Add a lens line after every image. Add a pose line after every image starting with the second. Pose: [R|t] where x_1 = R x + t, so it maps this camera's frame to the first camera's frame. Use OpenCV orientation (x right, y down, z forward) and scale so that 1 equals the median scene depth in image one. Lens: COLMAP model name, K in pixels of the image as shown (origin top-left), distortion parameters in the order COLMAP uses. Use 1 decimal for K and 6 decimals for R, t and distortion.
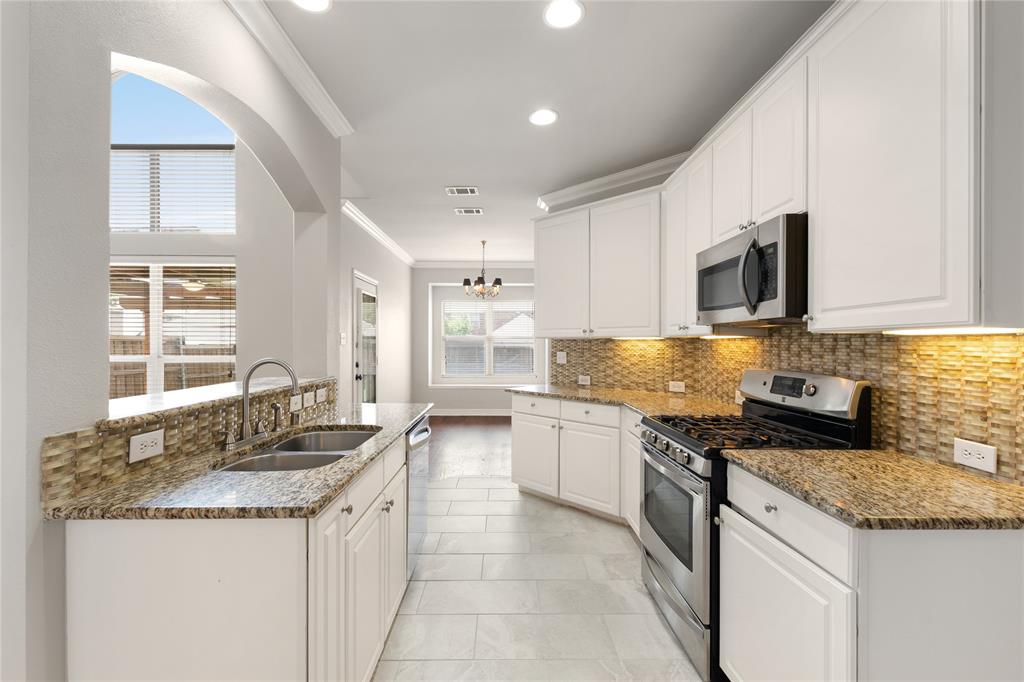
lens RADIAL K [[437.9, 0, 509.5], [0, 437.9, 341.9], [0, 0, 1]] dist [0.007665, -0.001403]
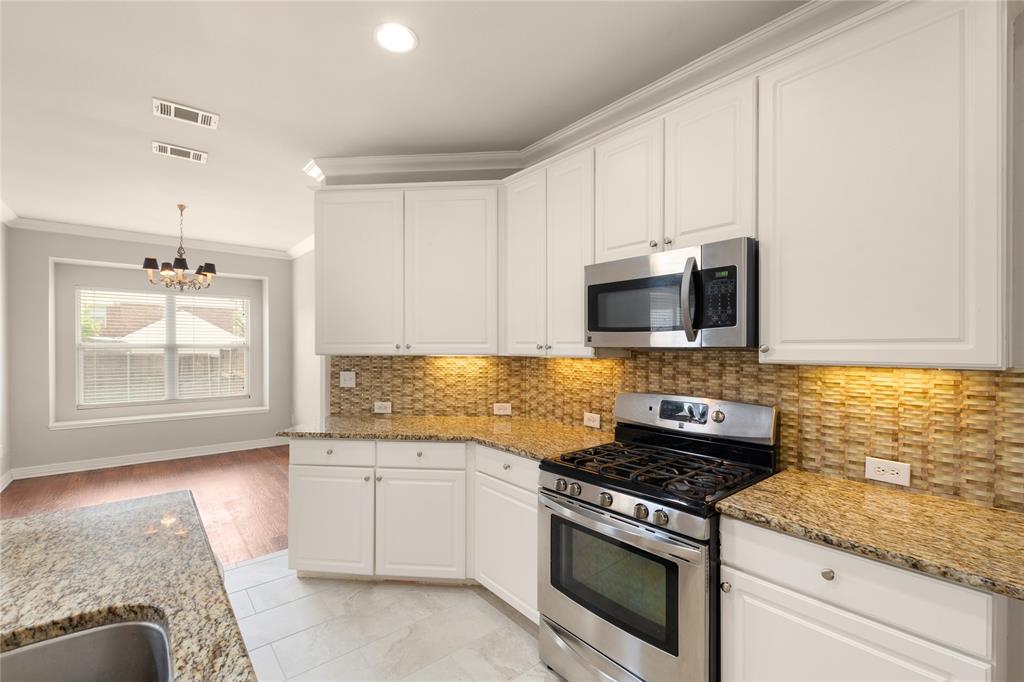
lens RADIAL K [[437.9, 0, 510.0], [0, 437.9, 348.1], [0, 0, 1]] dist [0.007665, -0.001403]
pose [[0.775780, -0.003258, 0.630995, -0.207961], [-0.000845, 0.999980, 0.006202, -0.034386], [-0.631003, -0.005345, 0.775762, 0.344409]]
